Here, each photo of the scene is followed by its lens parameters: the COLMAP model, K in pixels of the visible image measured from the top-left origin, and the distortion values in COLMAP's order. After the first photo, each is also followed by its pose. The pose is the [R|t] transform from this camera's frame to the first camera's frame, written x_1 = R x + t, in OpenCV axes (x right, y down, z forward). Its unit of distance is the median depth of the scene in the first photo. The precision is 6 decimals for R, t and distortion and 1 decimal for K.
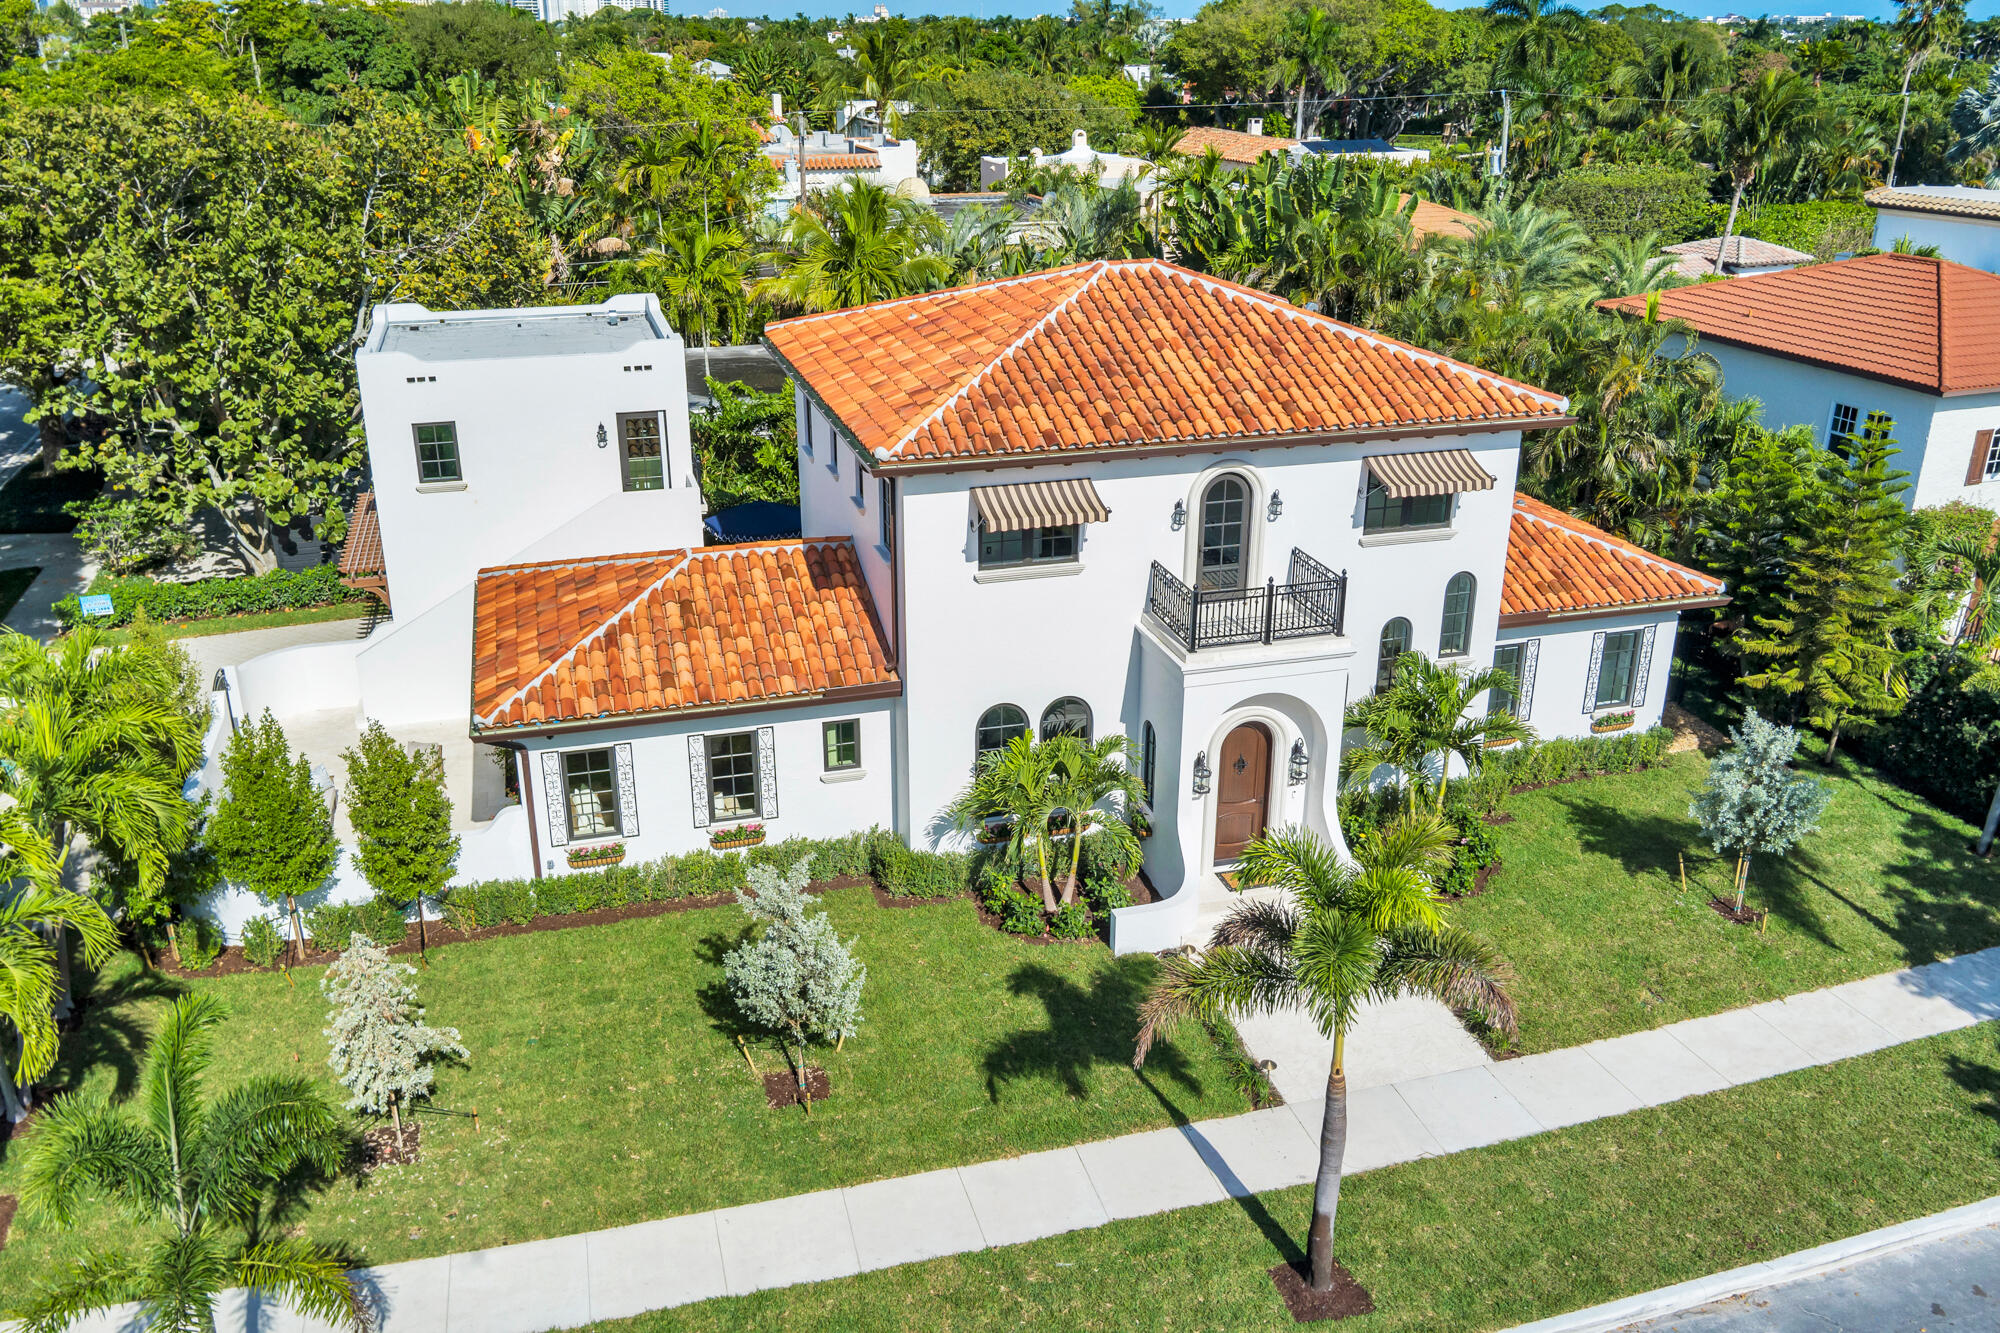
lens RADIAL K [[1582.6, 0, 1000.0], [0, 1582.6, 666.5], [0, 0, 1]] dist [-0.050623, 0.060124]
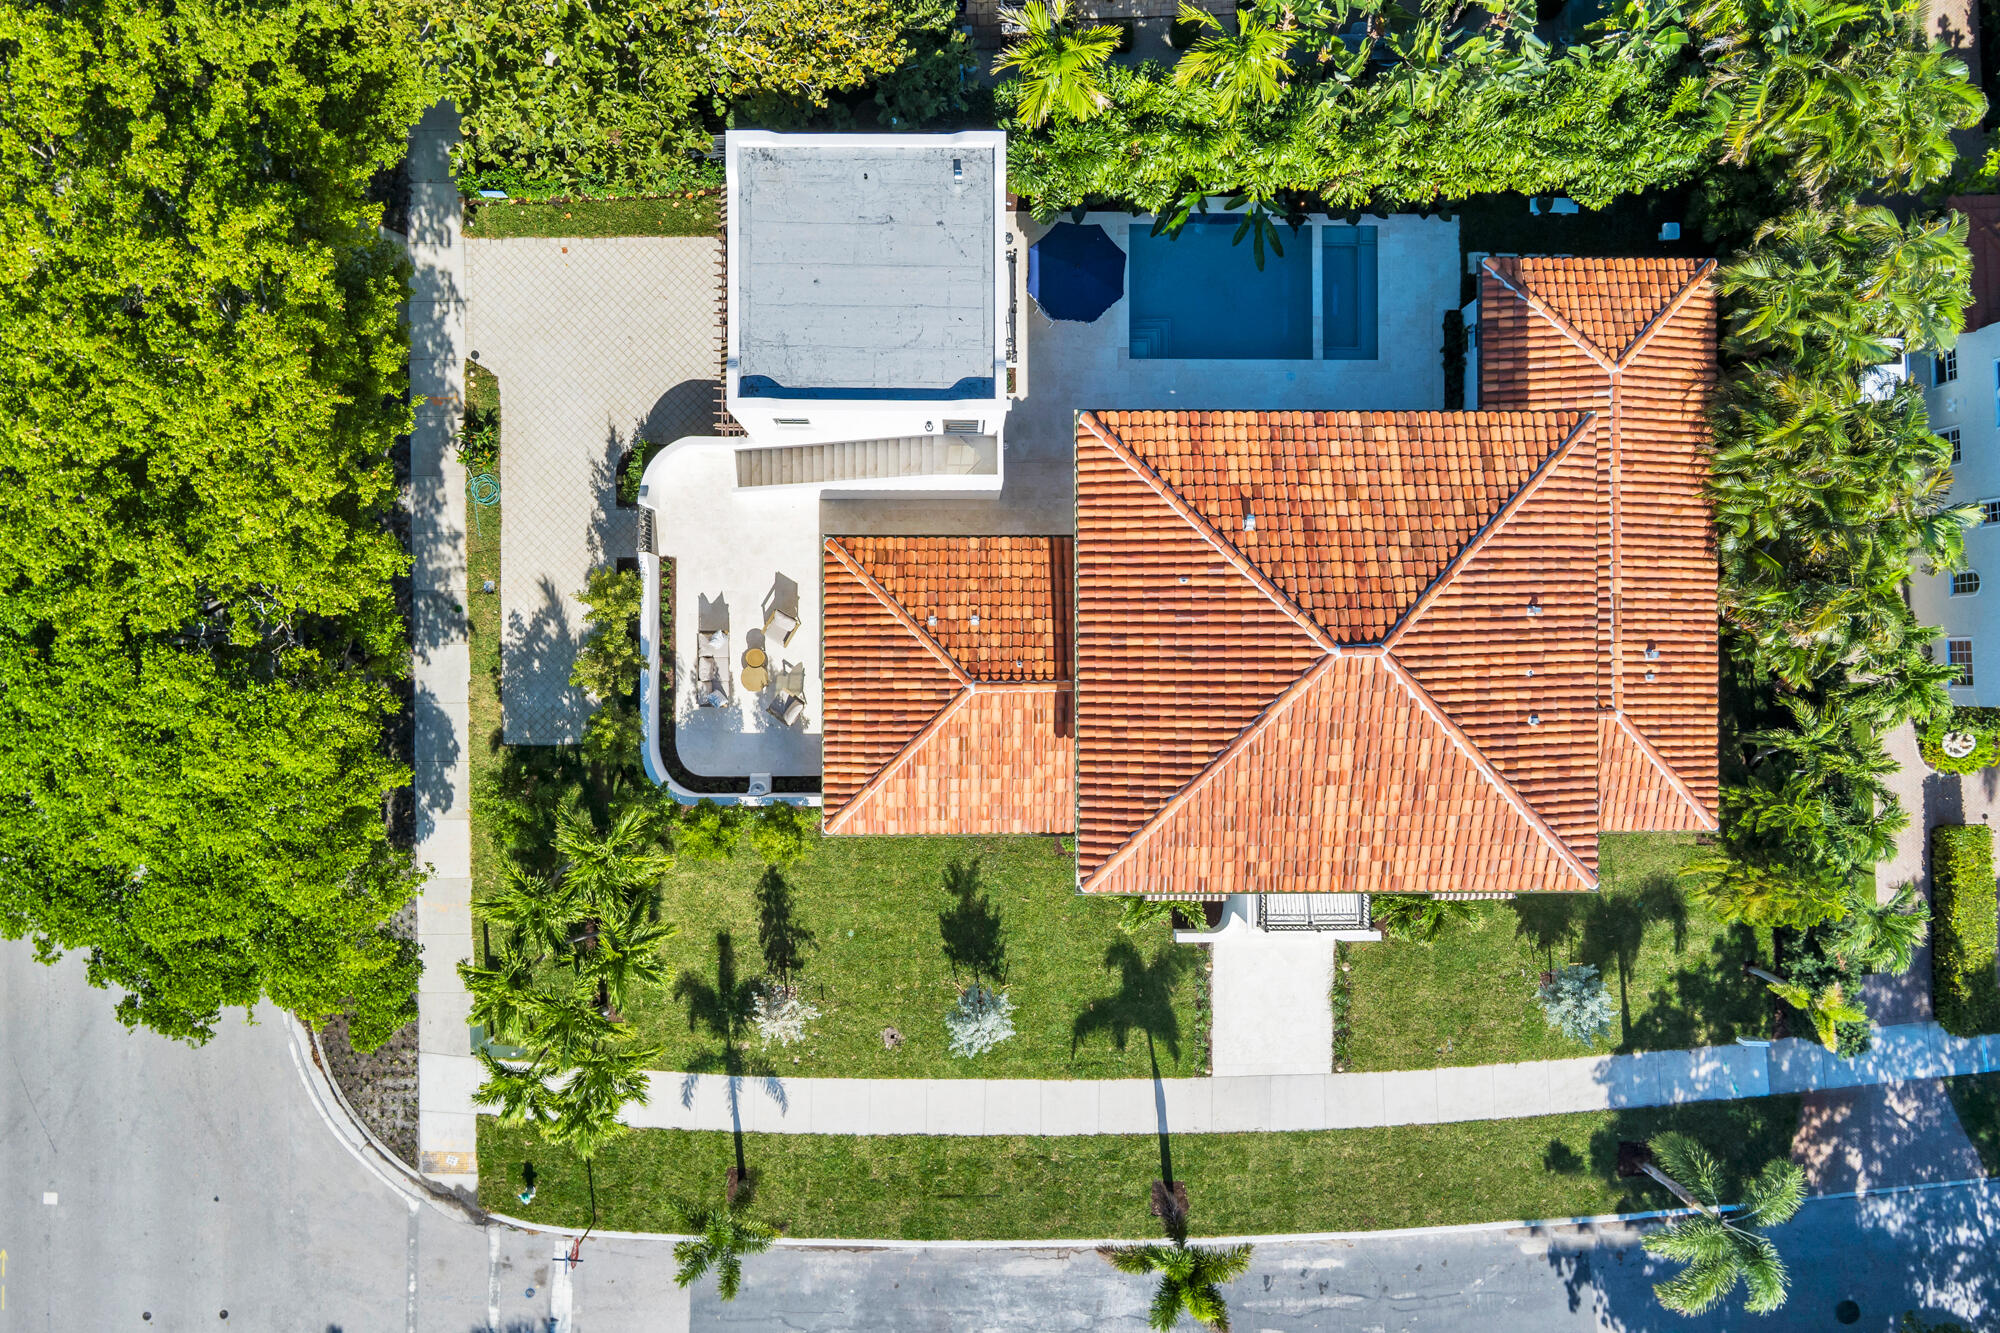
lens RADIAL K [[1582.6, 0, 1000.0], [0, 1582.6, 666.5], [0, 0, 1]] dist [-0.050623, 0.060124]
pose [[0.959465, 0.280734, 0.024794, -0.222871], [-0.128458, 0.357328, 0.925103, -1.410404], [0.250849, -0.890789, 0.378906, 0.524619]]
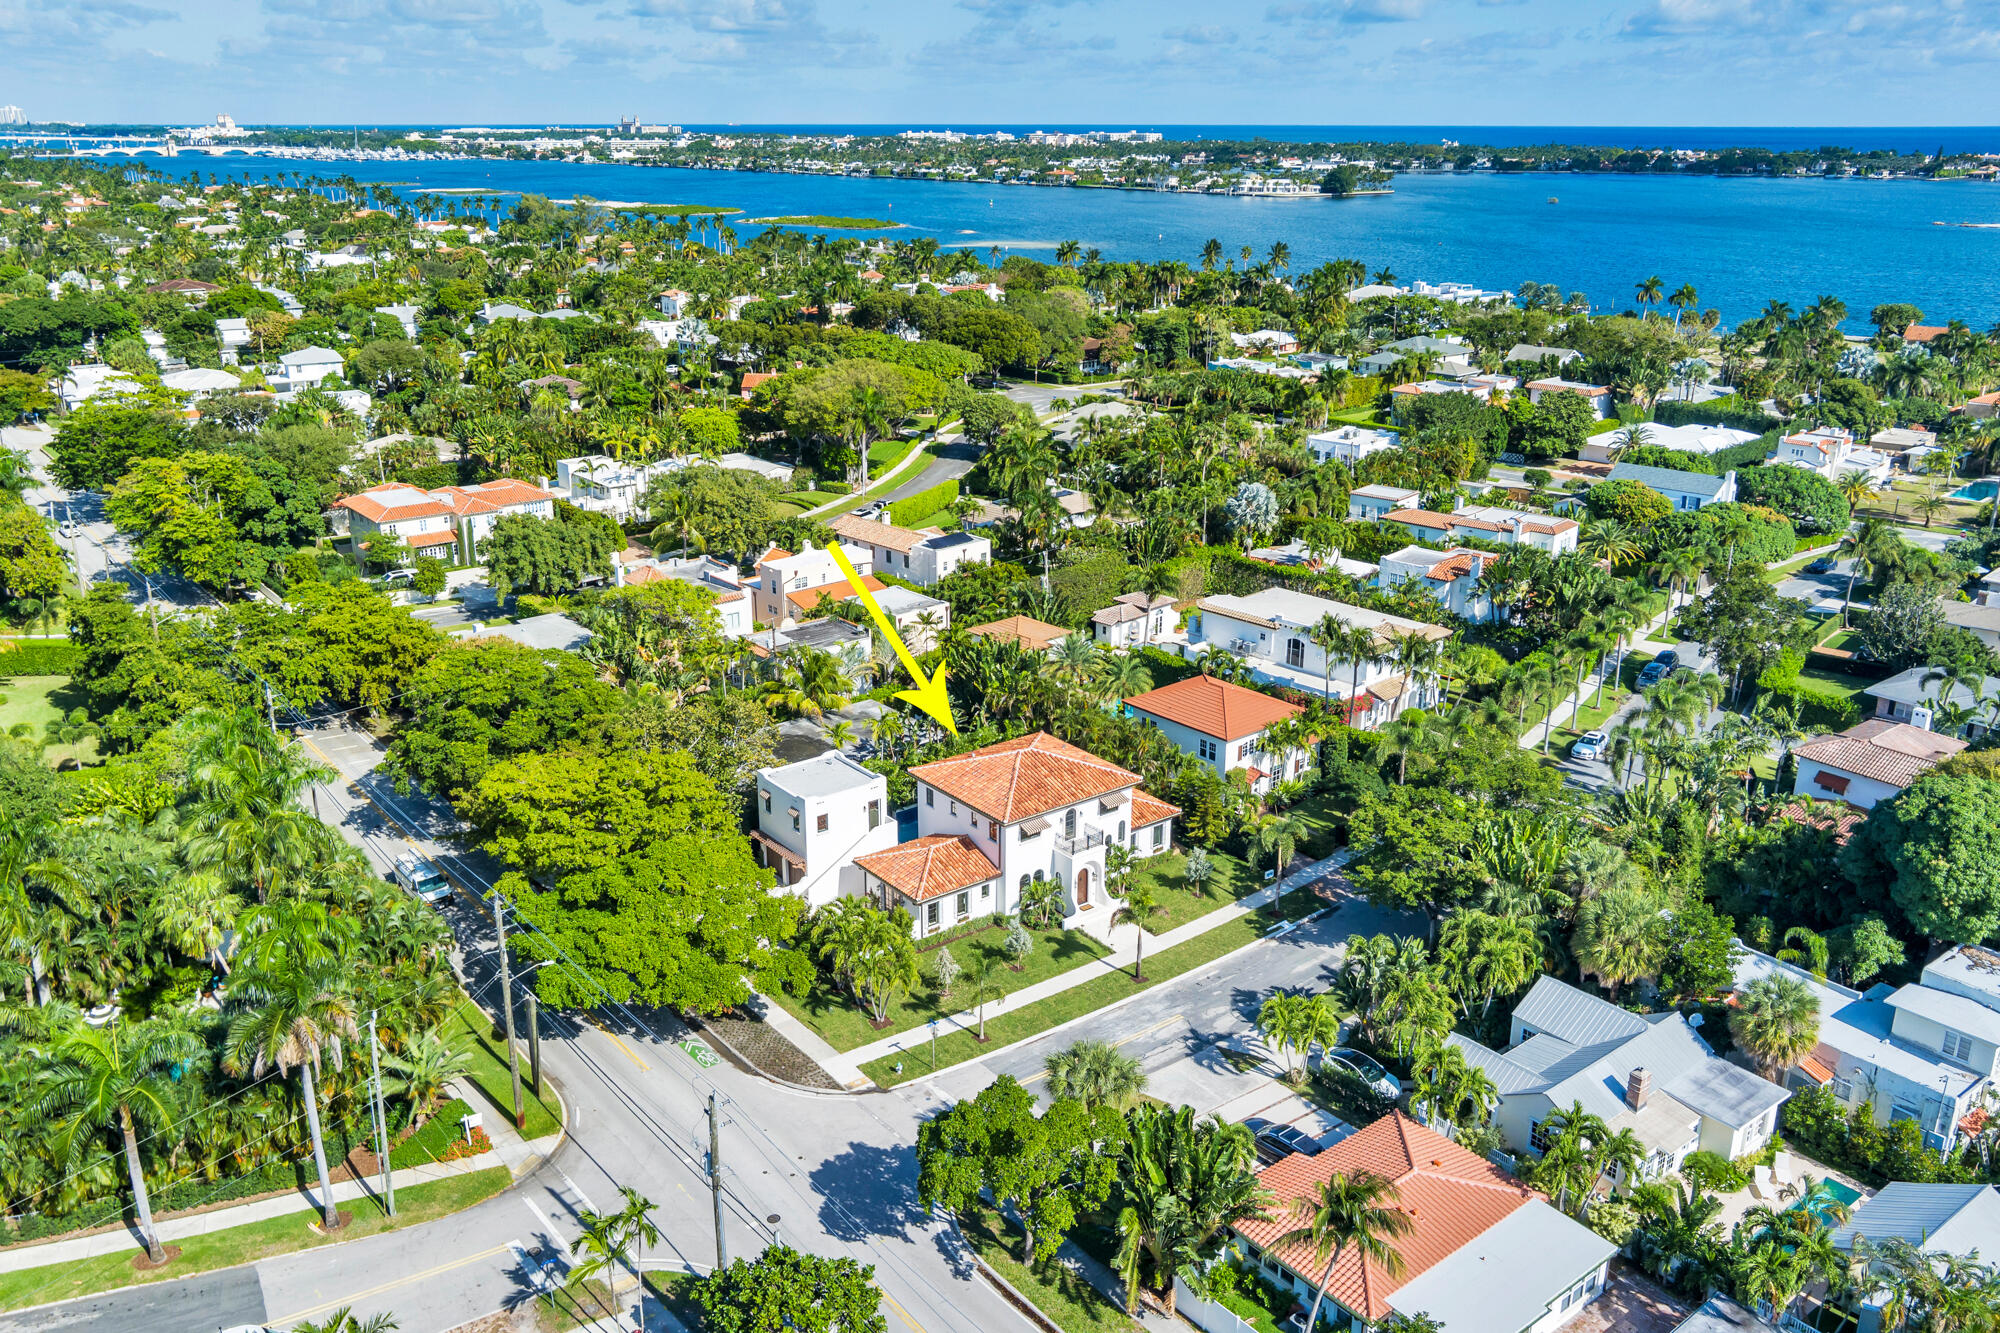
lens RADIAL K [[1582.6, 0, 1000.0], [0, 1582.6, 666.5], [0, 0, 1]] dist [-0.050623, 0.060124]
pose [[0.930173, -0.117110, 0.347942, -1.339704], [0.135508, 0.990354, -0.028929, -0.375623], [-0.341198, 0.074058, 0.937070, -2.660220]]
